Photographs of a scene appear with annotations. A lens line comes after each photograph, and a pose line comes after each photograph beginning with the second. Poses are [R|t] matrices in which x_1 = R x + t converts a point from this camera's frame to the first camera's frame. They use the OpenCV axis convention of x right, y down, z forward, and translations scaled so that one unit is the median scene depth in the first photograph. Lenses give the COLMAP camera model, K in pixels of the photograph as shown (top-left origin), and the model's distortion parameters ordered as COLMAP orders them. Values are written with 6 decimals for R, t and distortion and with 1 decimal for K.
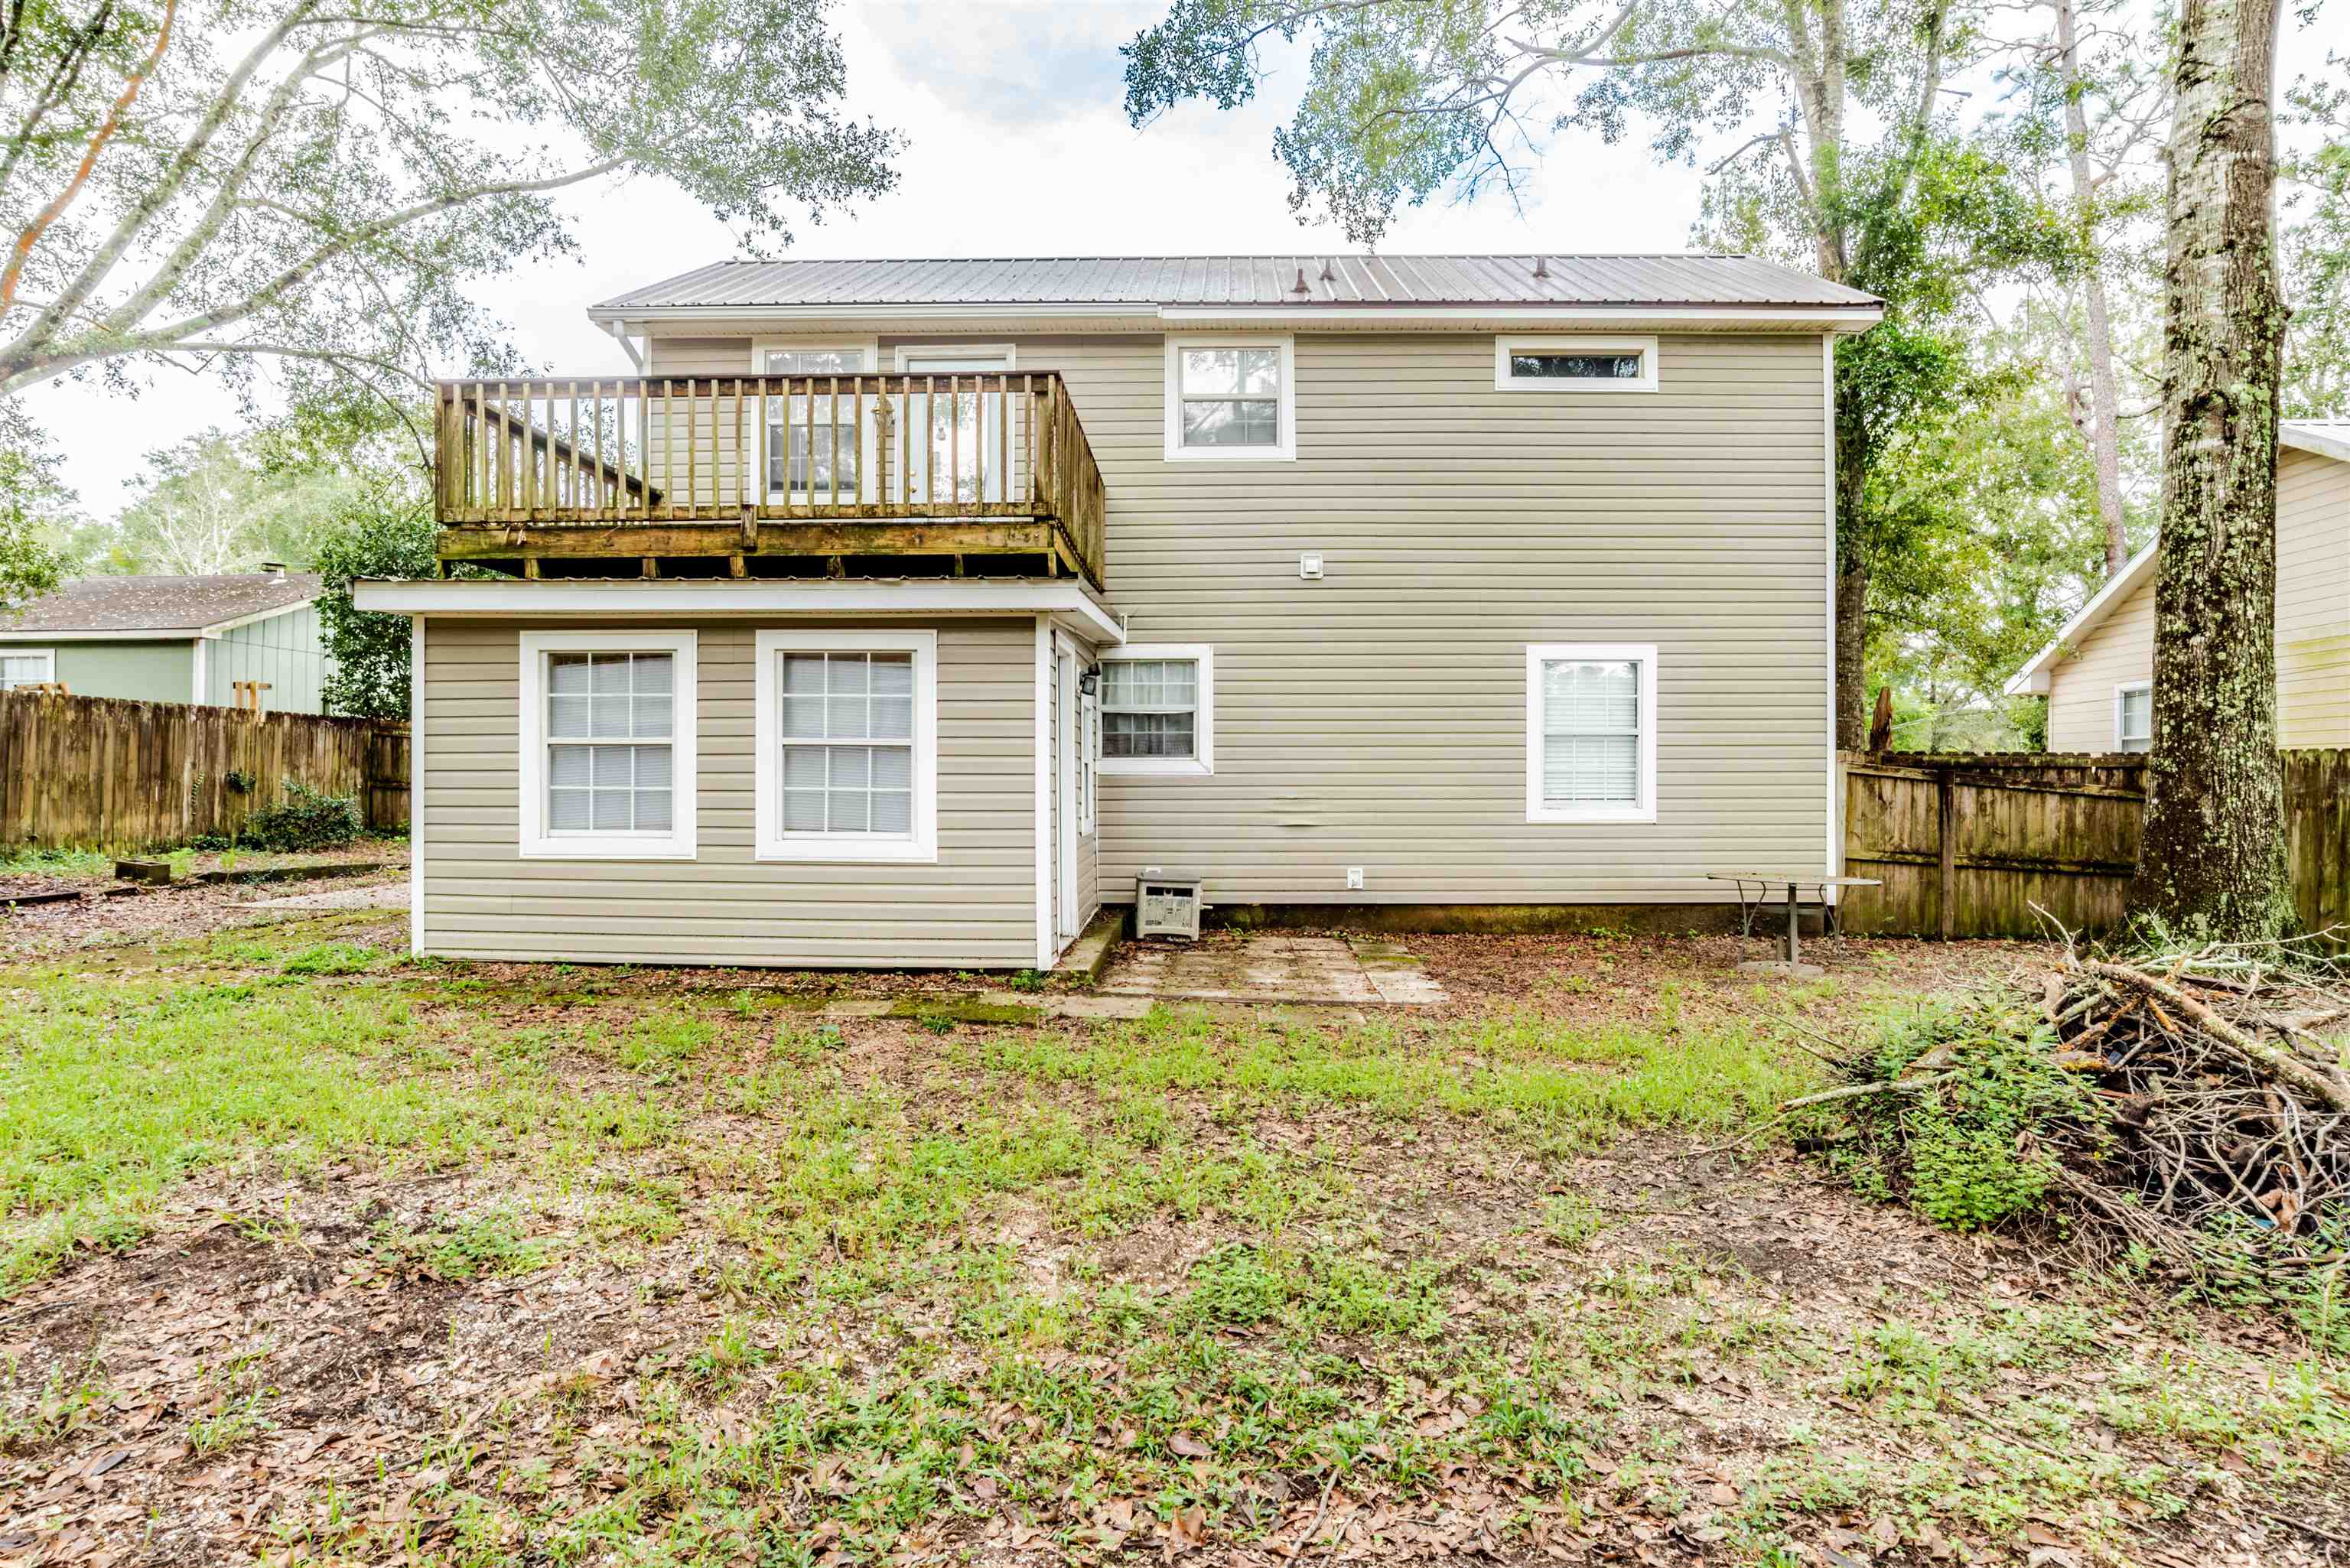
lens RADIAL K [[1193.9, 0, 1219.7], [0, 1193.9, 791.0], [0, 0, 1]] dist [-0.046539, 0.022881]
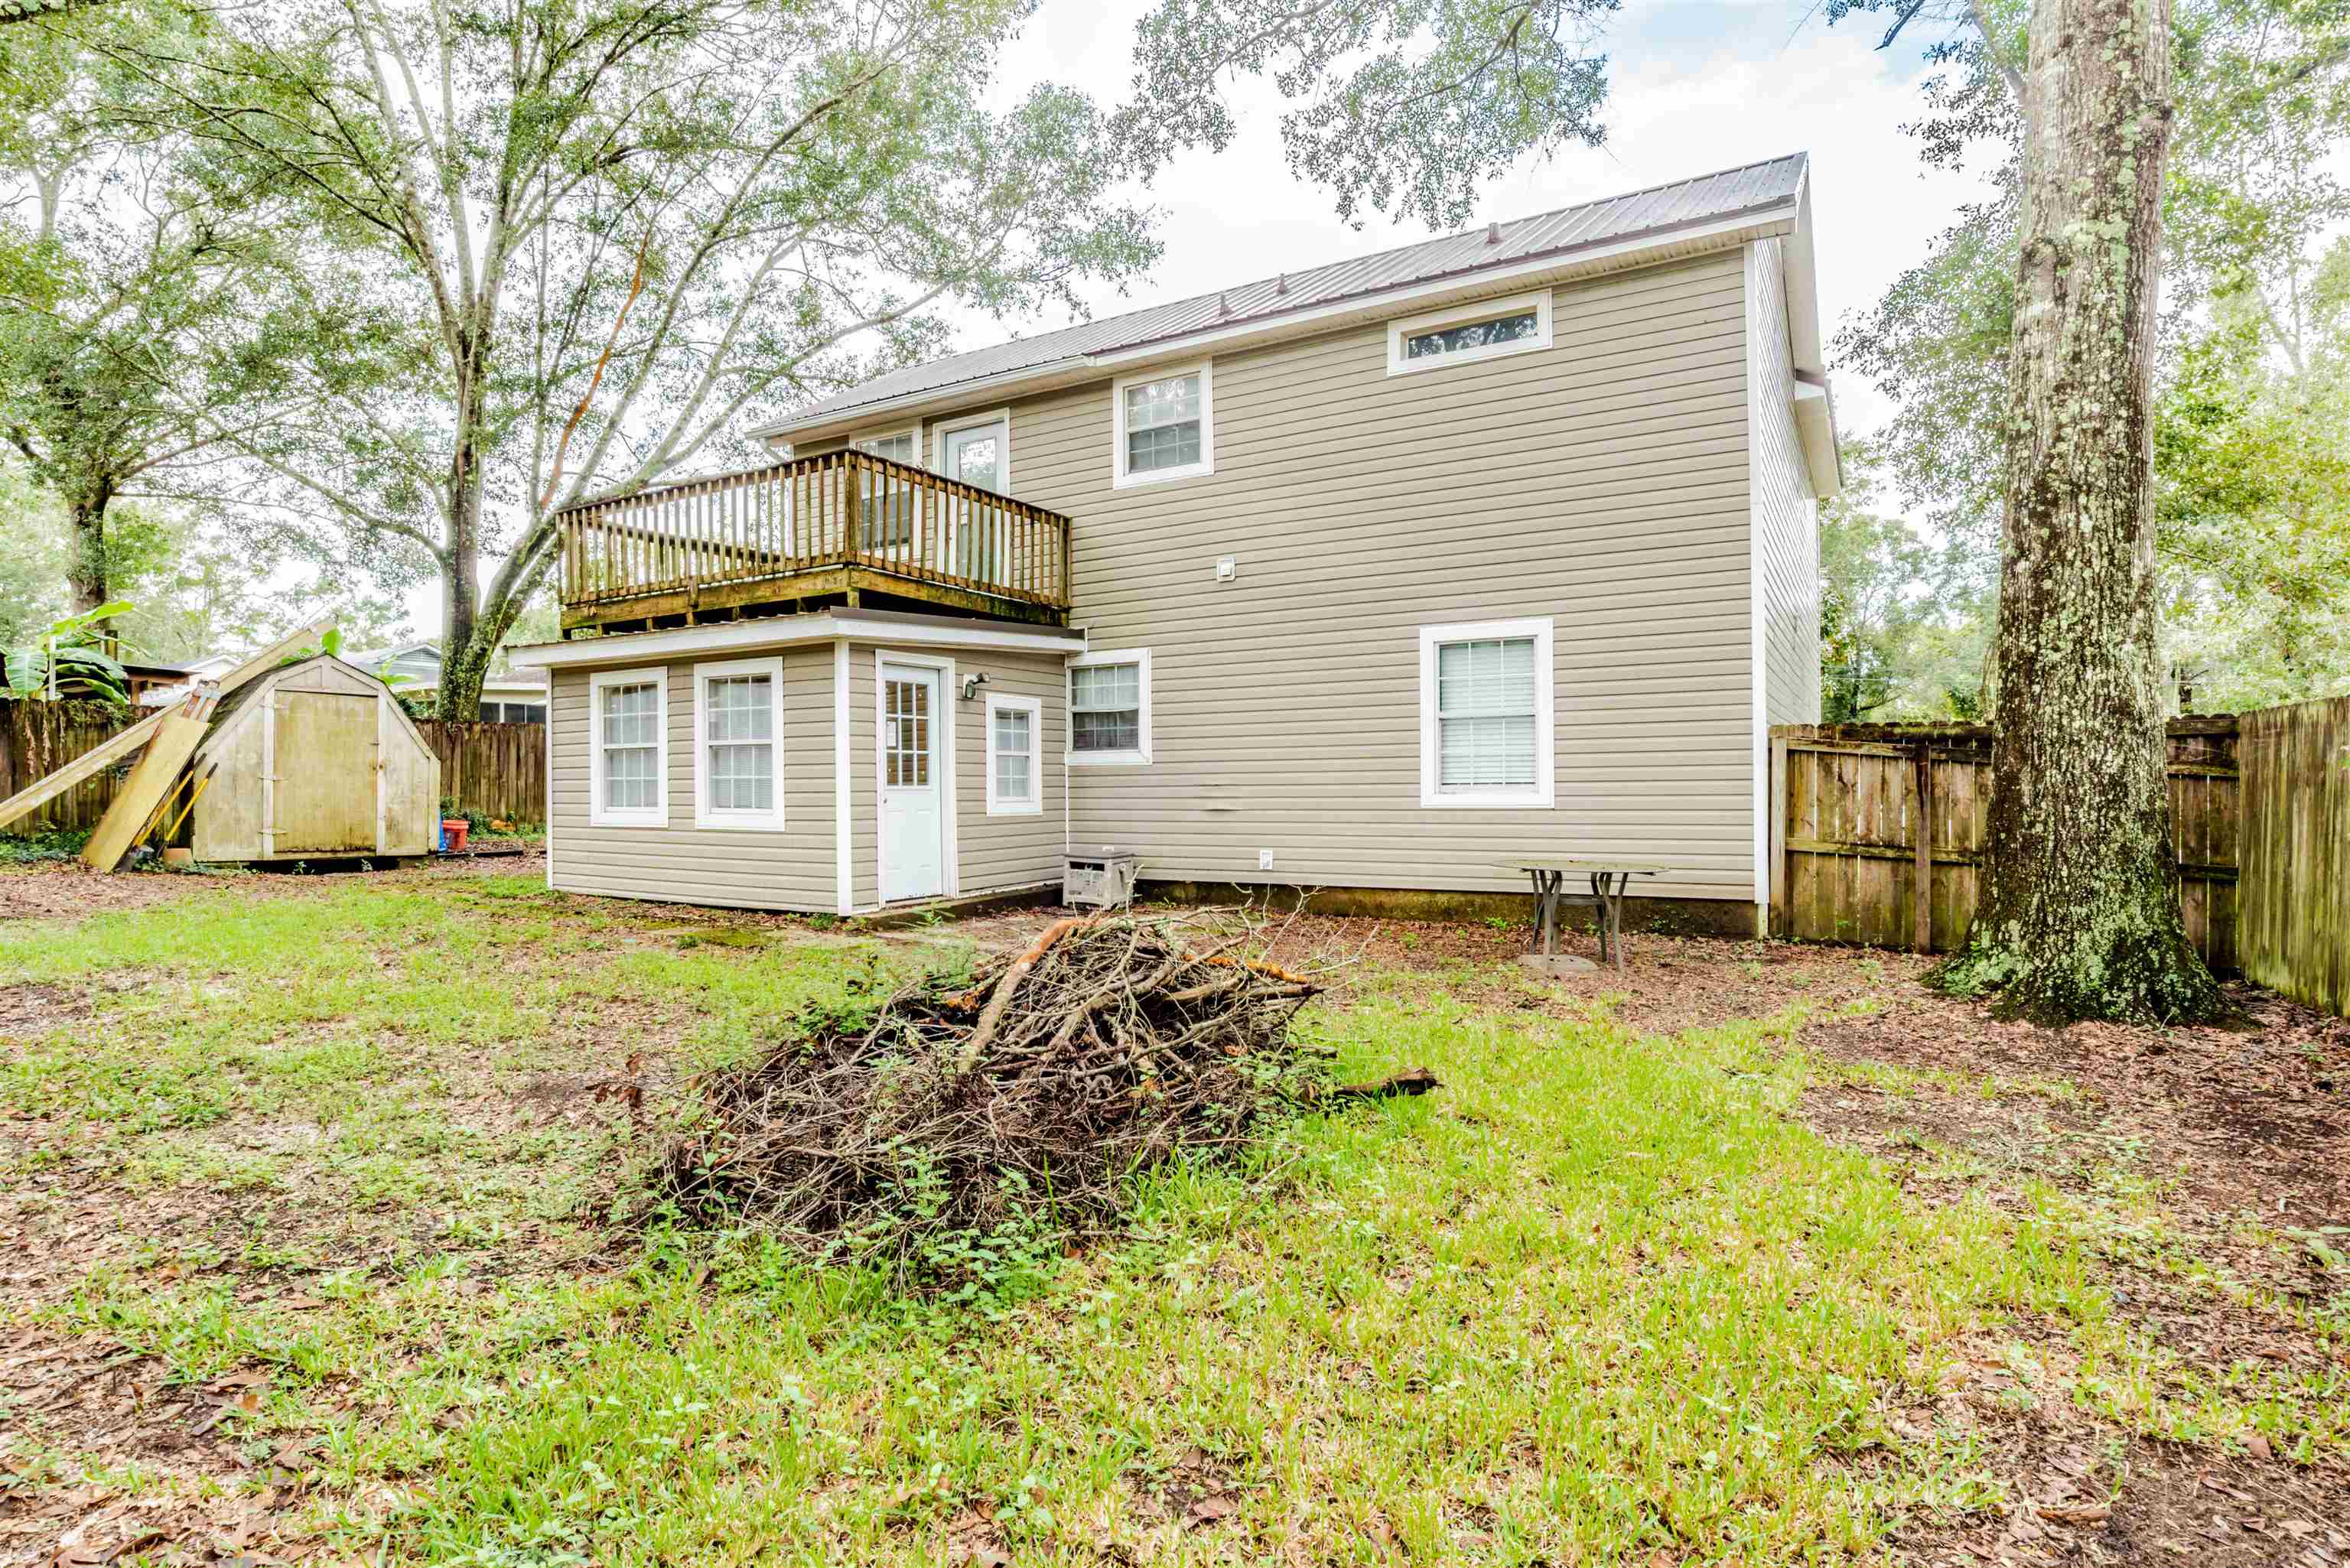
lens RADIAL K [[1193.9, 0, 1208.4], [0, 1193.9, 797.4], [0, 0, 1]] dist [-0.046539, 0.022881]
pose [[0.874813, -0.003011, -0.484451, 0.747083], [0.004085, 0.999991, 0.001161, 0.020448], [0.484443, -0.002995, 0.874818, 0.063453]]
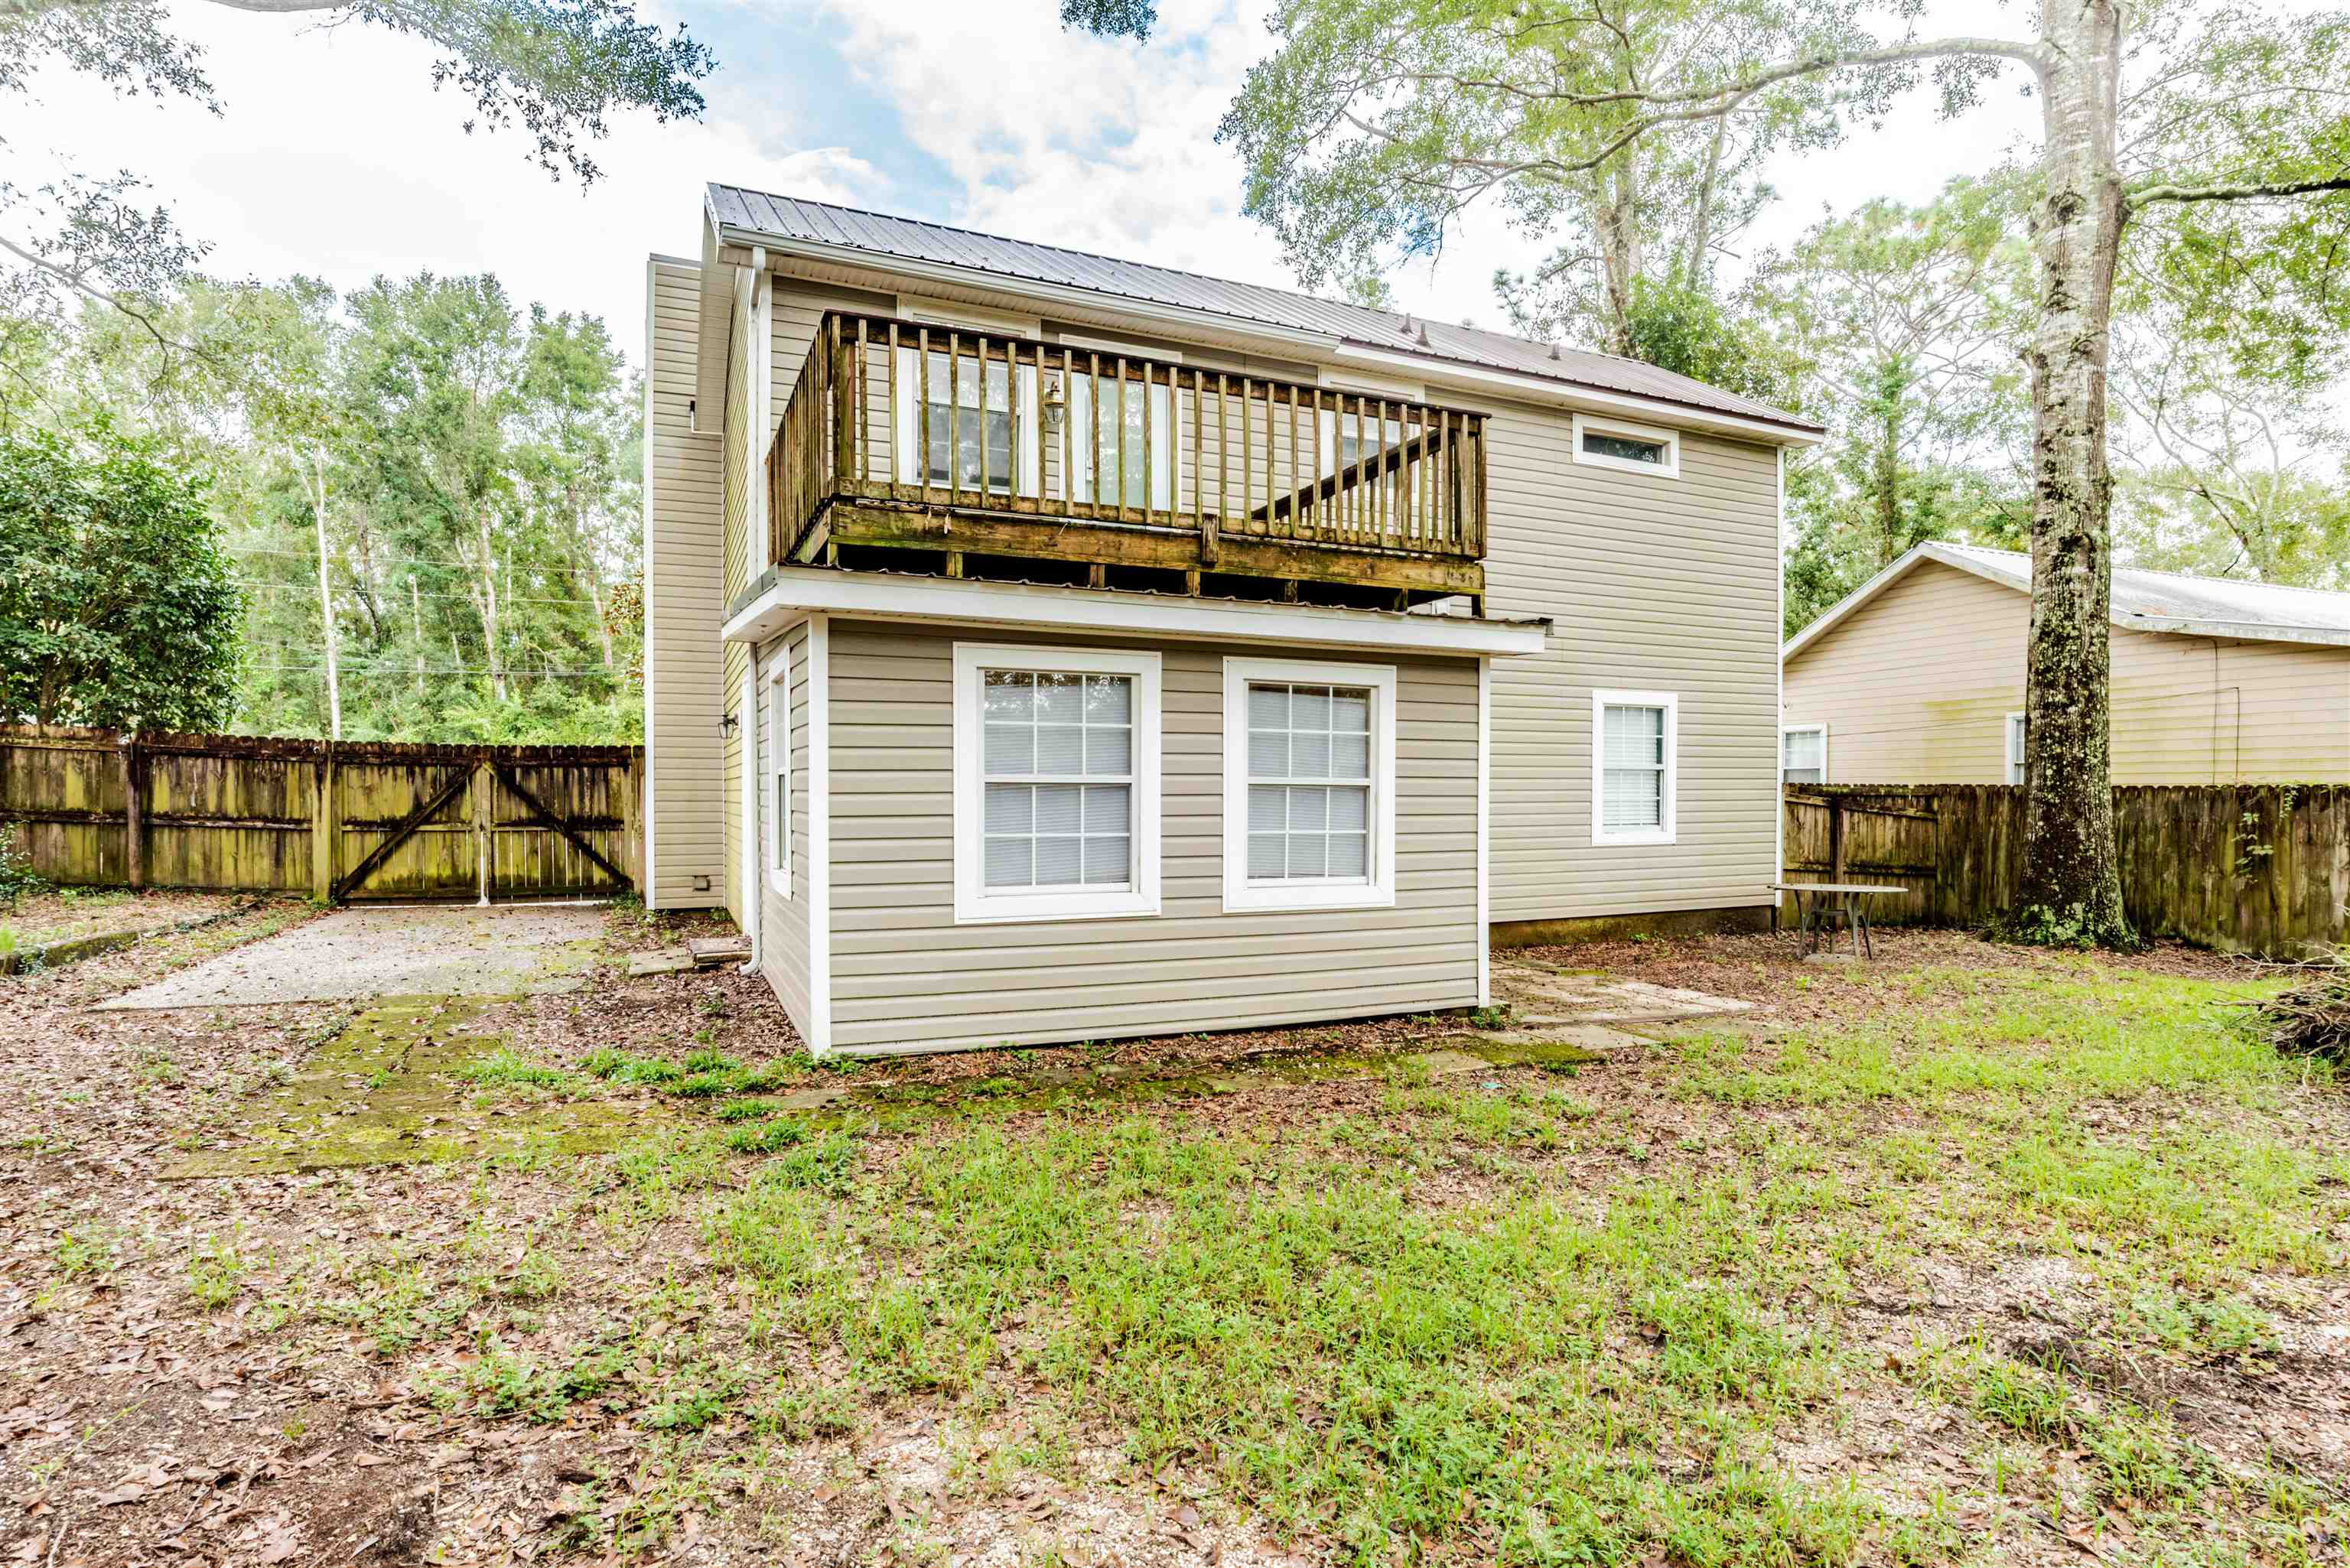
lens RADIAL K [[1193.9, 0, 1203.3], [0, 1193.9, 822.5], [0, 0, 1]] dist [-0.046539, 0.022881]
pose [[0.903210, -0.012659, 0.429013, -0.724594], [0.005046, 0.999809, 0.018880, -0.024807], [-0.429170, -0.014888, 0.903101, 0.173348]]
